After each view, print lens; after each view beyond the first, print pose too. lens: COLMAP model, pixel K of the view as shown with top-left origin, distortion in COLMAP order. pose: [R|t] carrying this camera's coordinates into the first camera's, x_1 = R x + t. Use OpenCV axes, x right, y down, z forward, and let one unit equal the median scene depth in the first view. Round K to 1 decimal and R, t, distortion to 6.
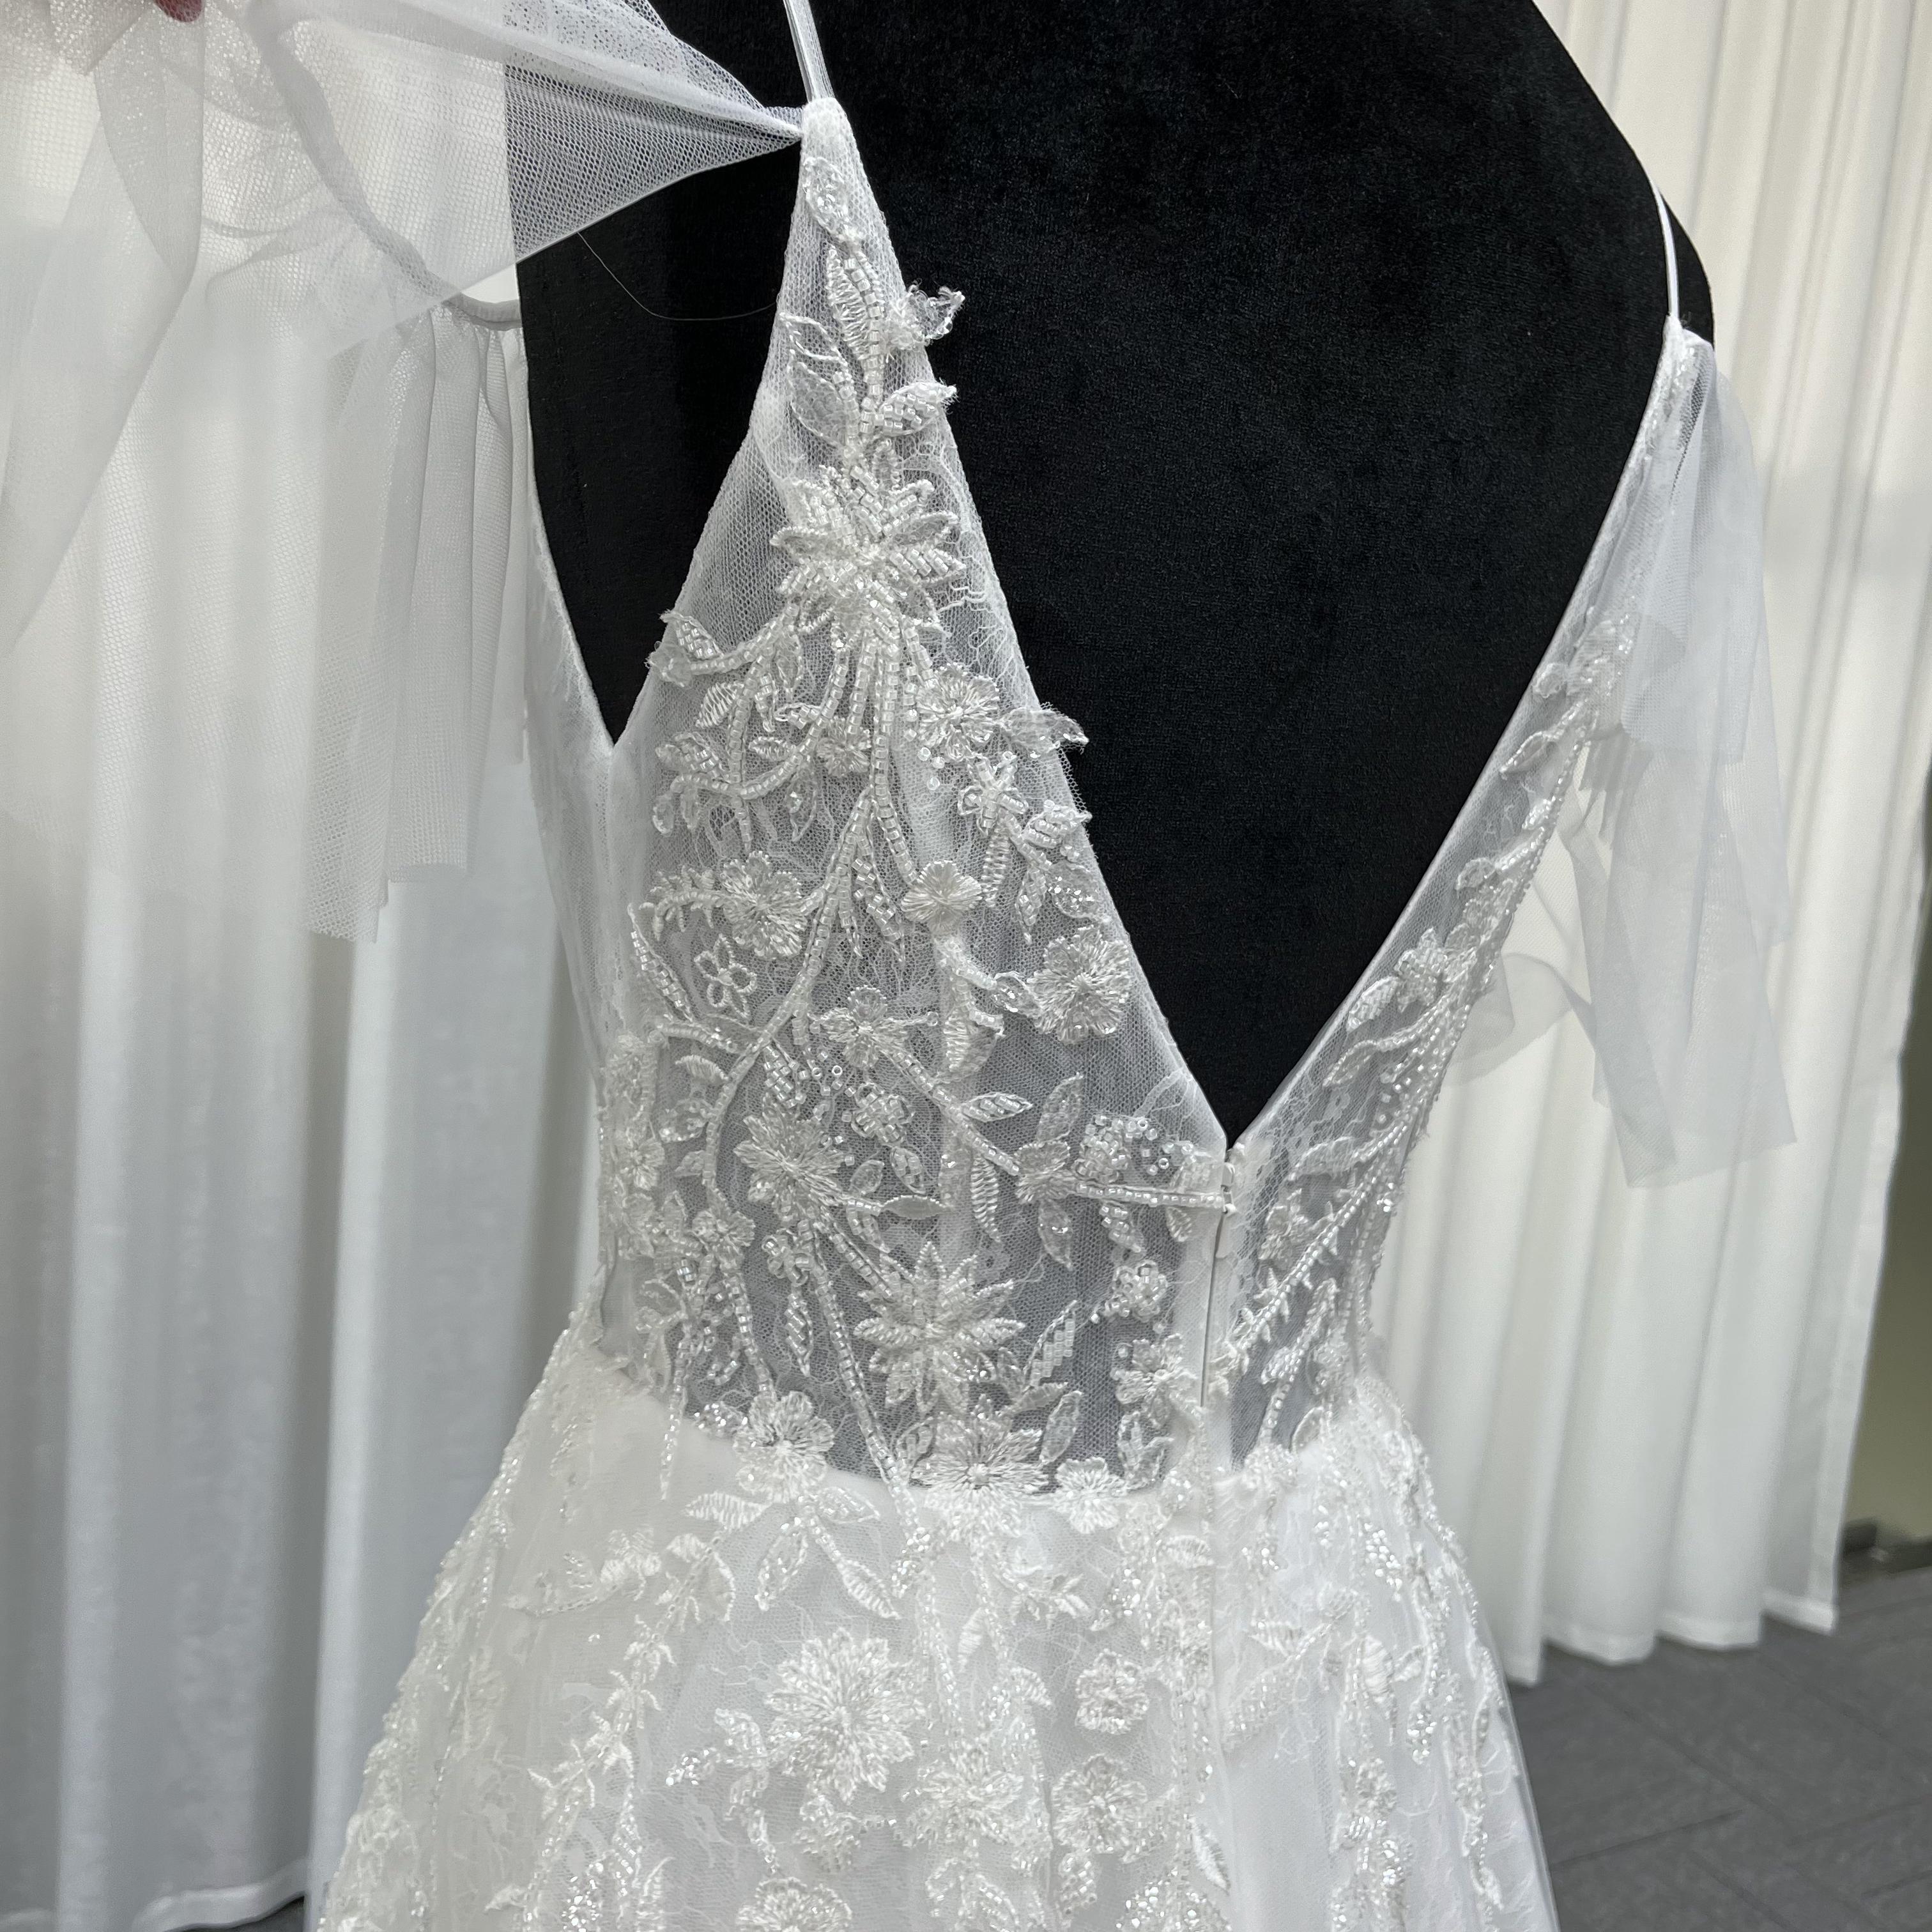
lens RADIAL K [[1985.2, 0, 958.9], [0, 1985.2, 977.8], [0, 0, 1]] dist [0.028195, 0.000000]
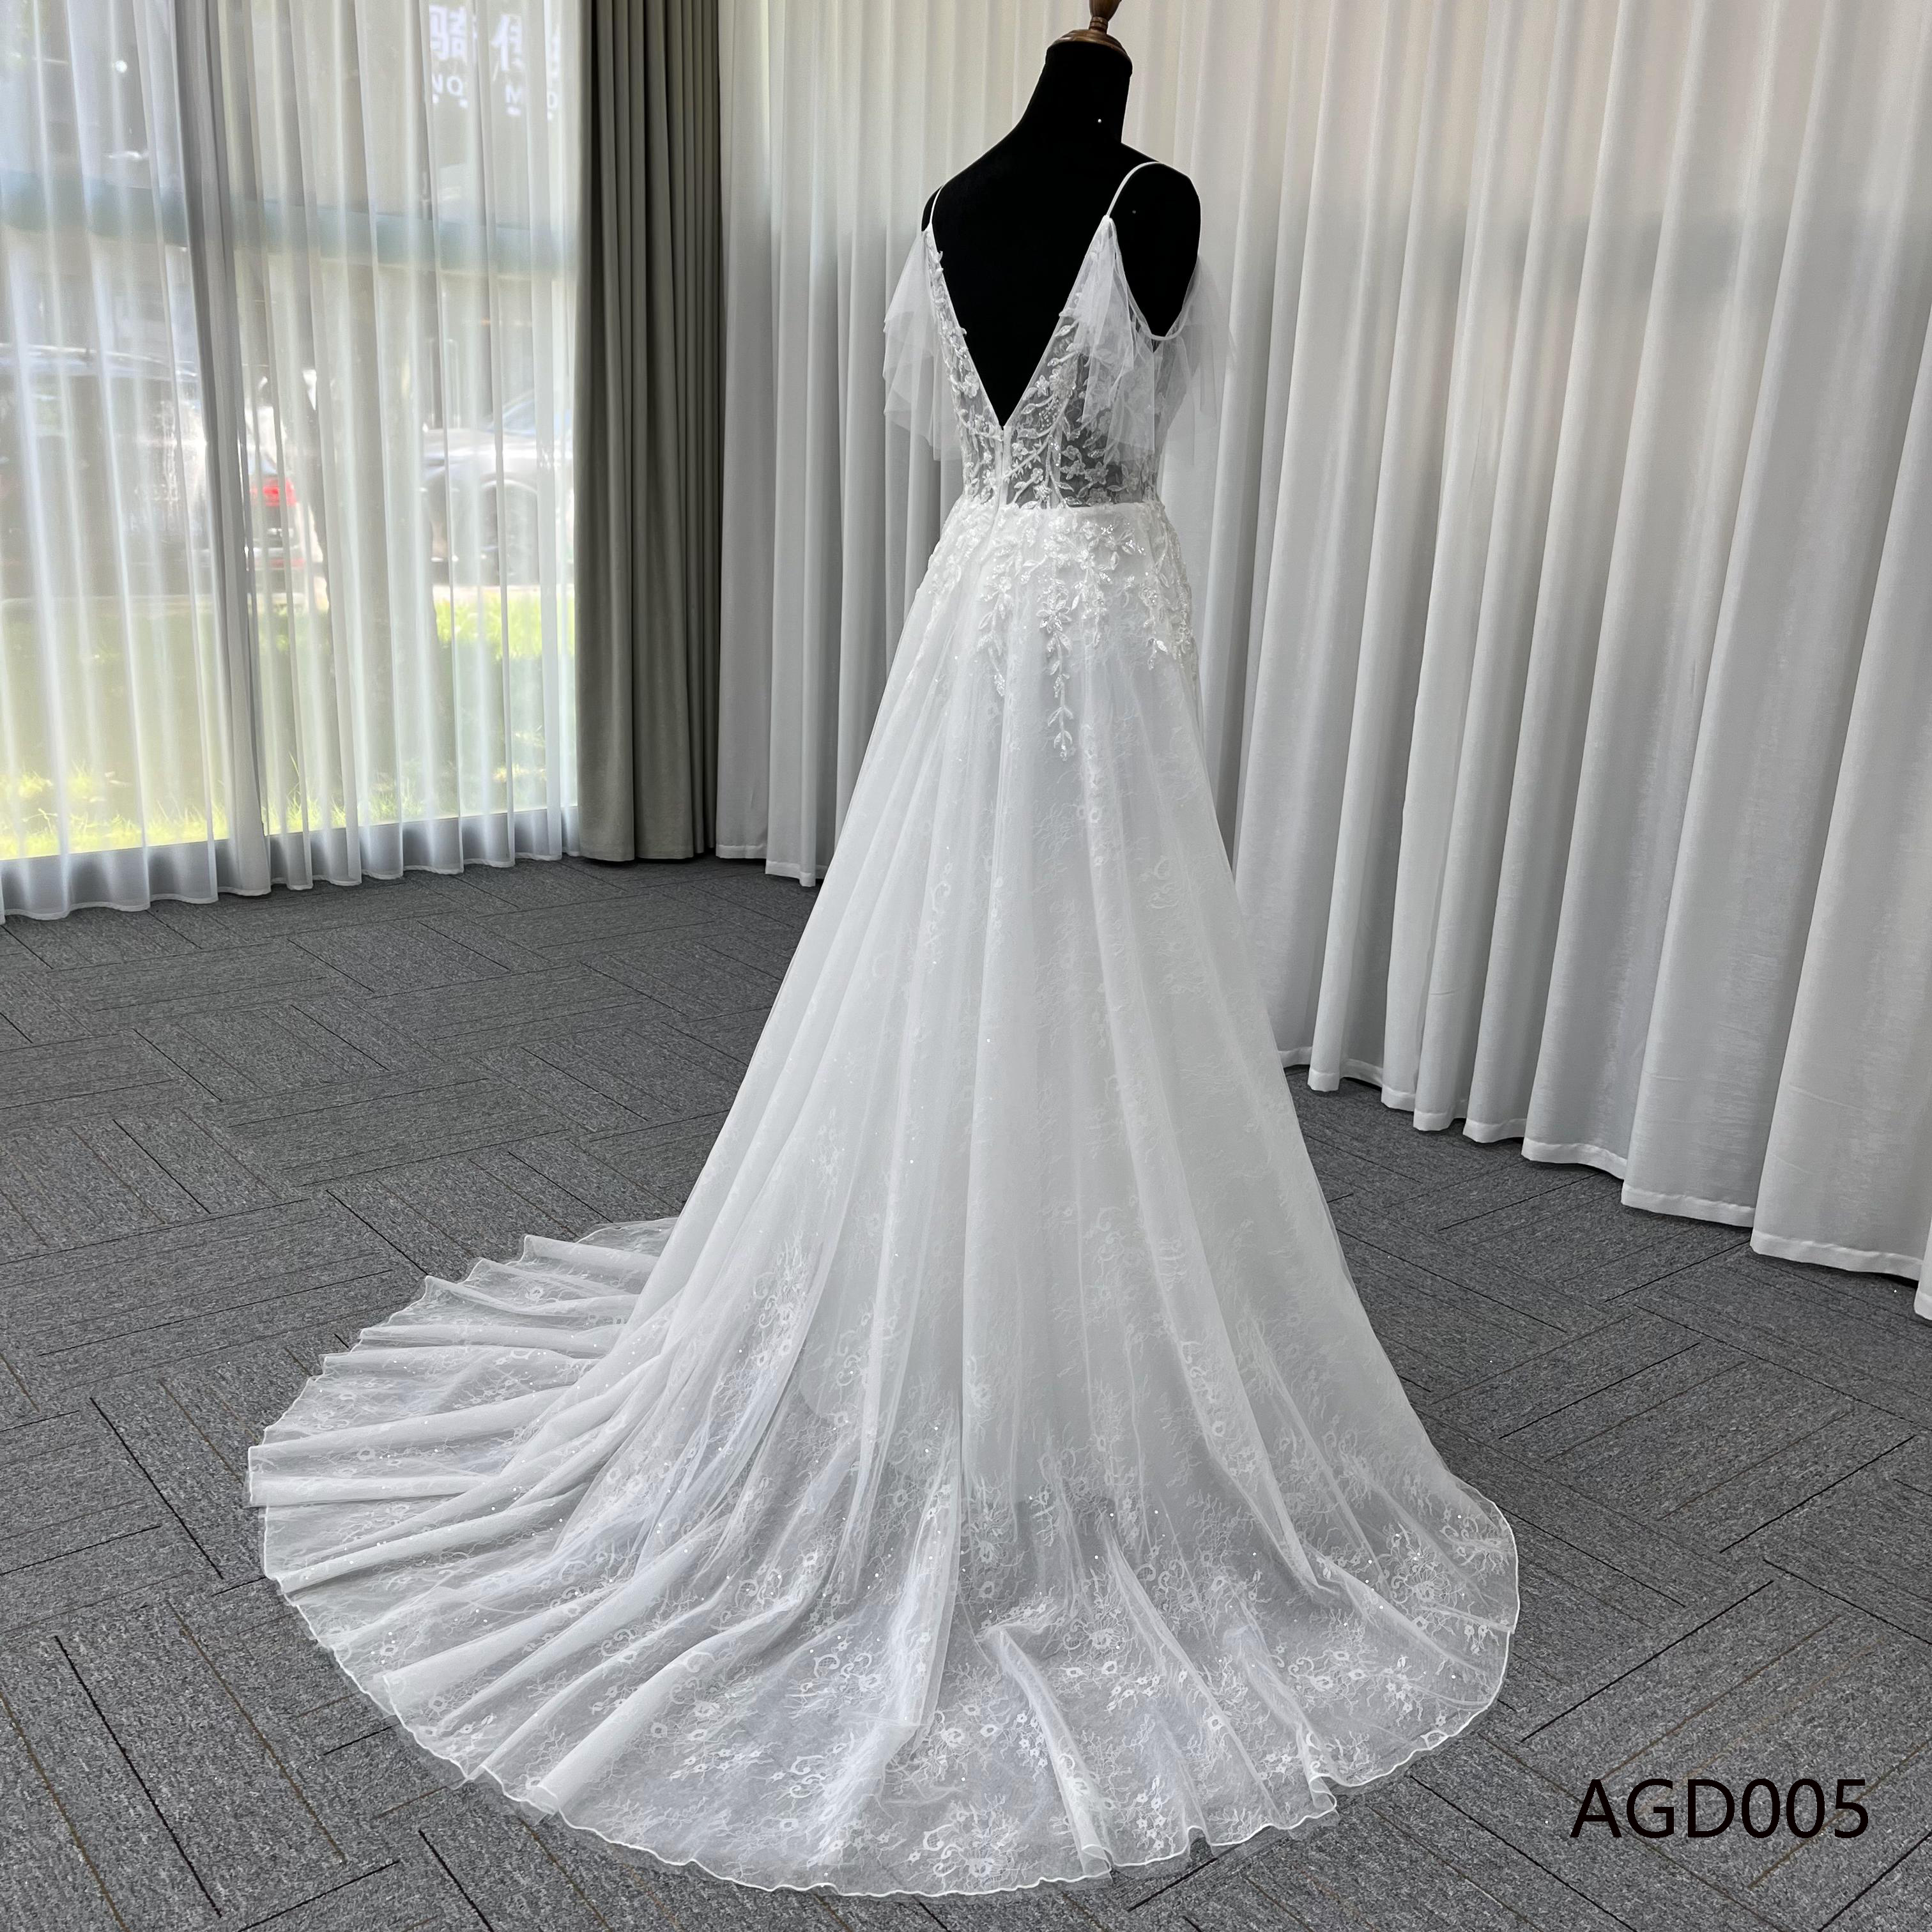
lens RADIAL K [[1985.2, 0, 966.1], [0, 1985.2, 1005.3], [0, 0, 1]] dist [0.028195, 0.000000]
pose [[0.213625, 0.202437, -0.955711, 4.939266], [-0.200541, 0.966547, 0.159906, 0.682279], [0.956111, 0.157499, 0.247076, 0.003727]]
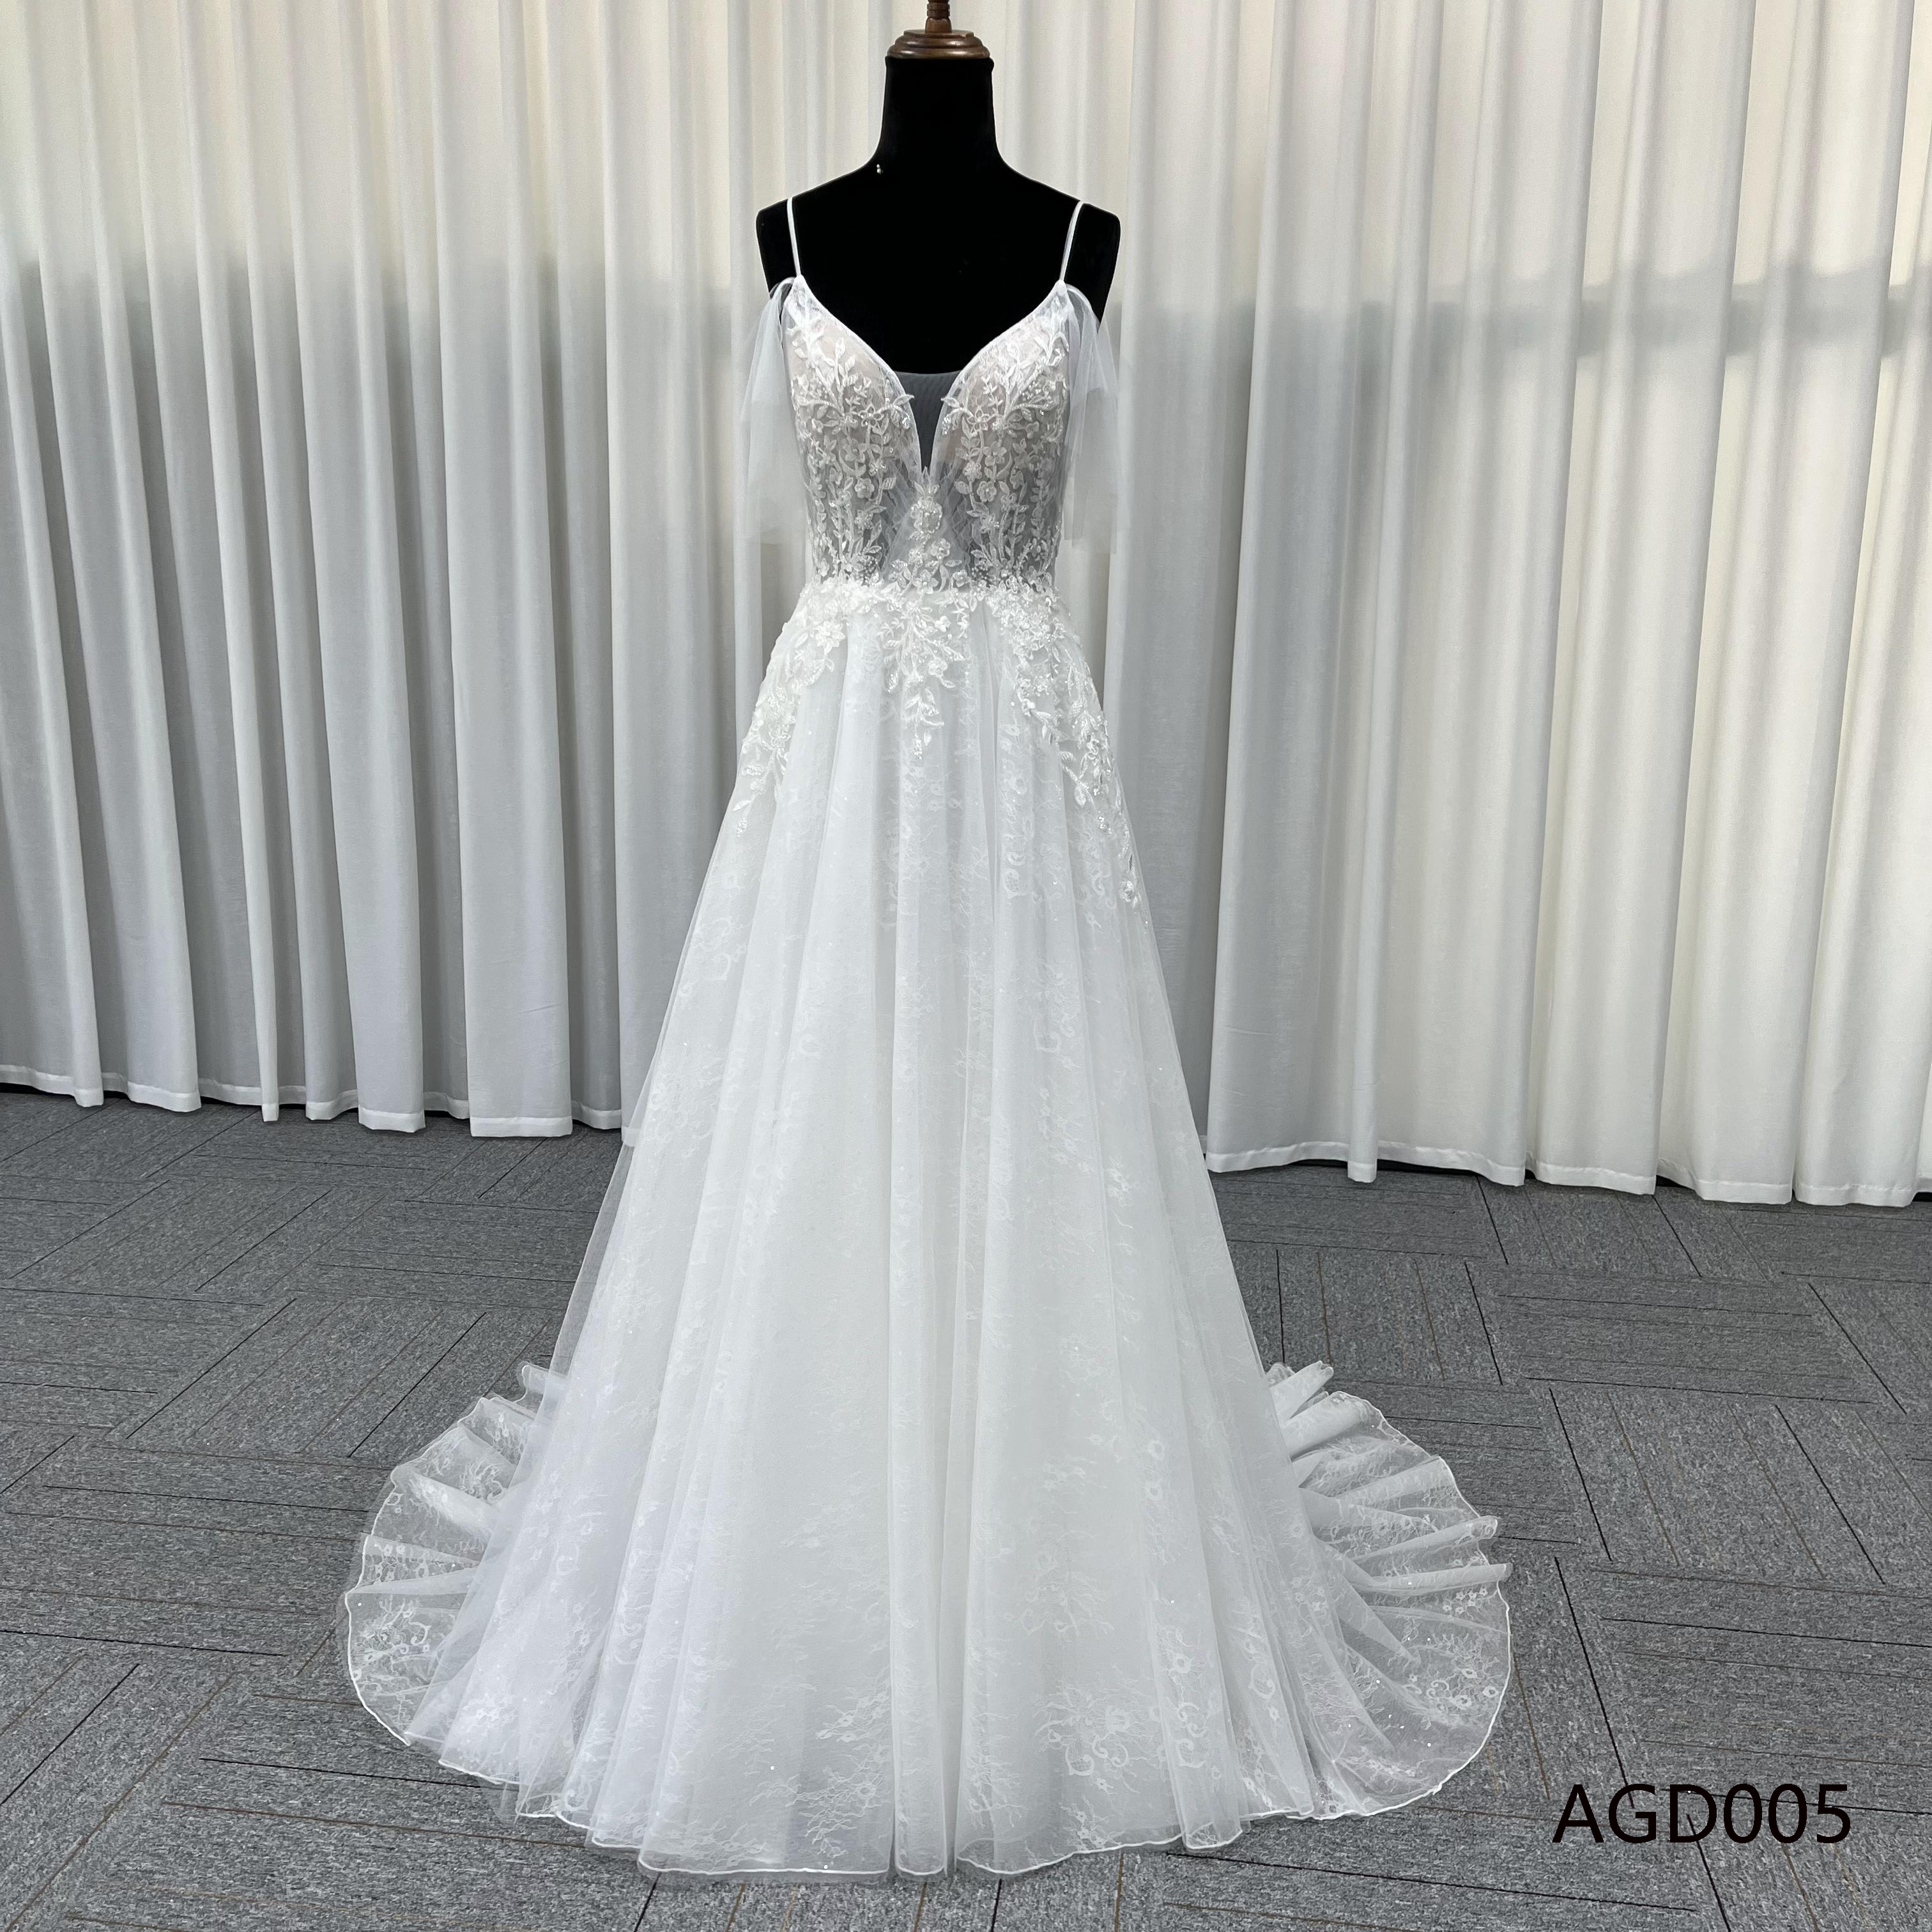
lens RADIAL K [[1985.2, 0, 969.2], [0, 1985.2, 987.2], [0, 0, 1]] dist [0.028195, 0.000000]
pose [[0.824334, 0.048942, -0.563984, 2.862233], [-0.036438, 0.998777, 0.033414, 1.057950], [0.564930, -0.006994, 0.825109, -2.794317]]
